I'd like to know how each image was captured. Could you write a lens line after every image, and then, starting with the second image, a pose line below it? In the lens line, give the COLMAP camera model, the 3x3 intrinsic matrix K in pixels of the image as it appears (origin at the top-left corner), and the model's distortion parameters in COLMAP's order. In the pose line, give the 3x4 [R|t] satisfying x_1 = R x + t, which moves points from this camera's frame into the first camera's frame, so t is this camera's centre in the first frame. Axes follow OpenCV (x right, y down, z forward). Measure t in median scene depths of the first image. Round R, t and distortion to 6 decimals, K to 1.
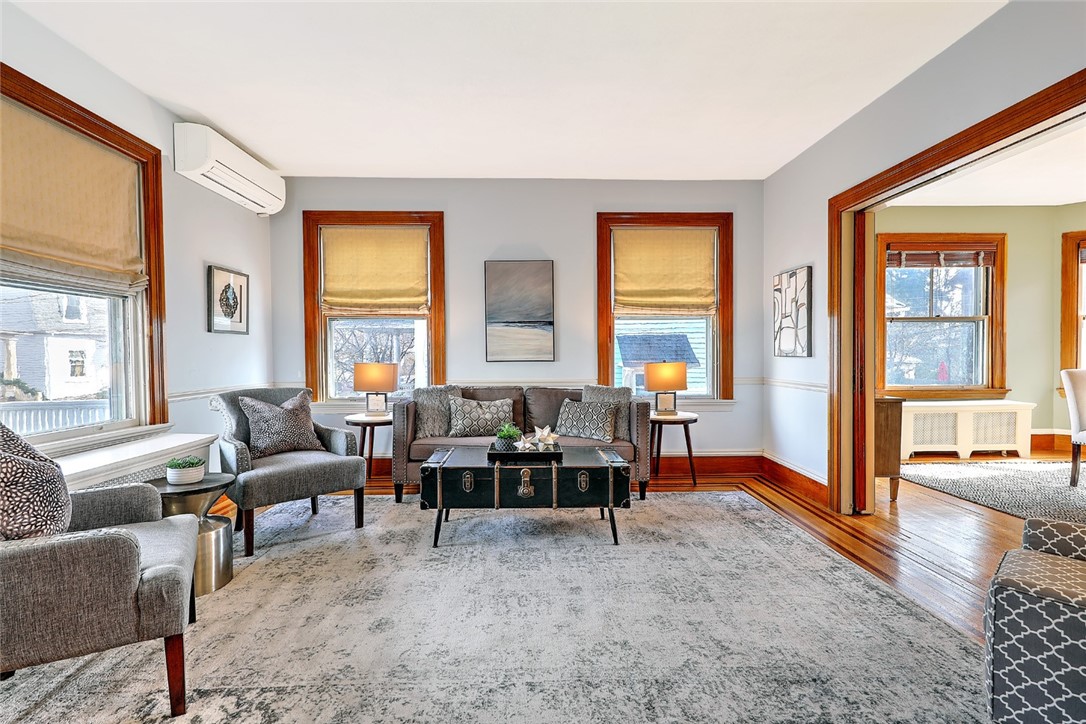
lens RADIAL K [[502.8, 0, 541.8], [0, 502.8, 360.4], [0, 0, 1]] dist [0.004960, 0.000001]
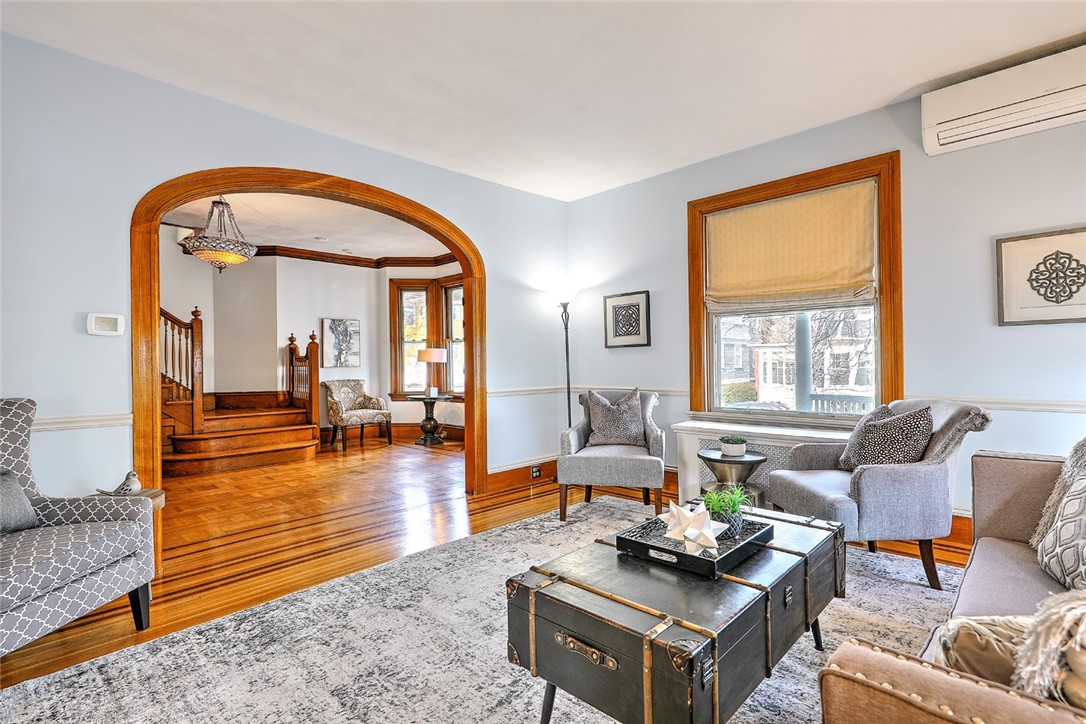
lens RADIAL K [[502.8, 0, 538.0], [0, 502.8, 359.5], [0, 0, 1]] dist [0.004960, 0.000001]
pose [[-0.708665, 0.006933, -0.705511, 0.522905], [0.004759, 0.999976, 0.005046, -0.015711], [0.705530, 0.000219, -0.708681, 1.408573]]
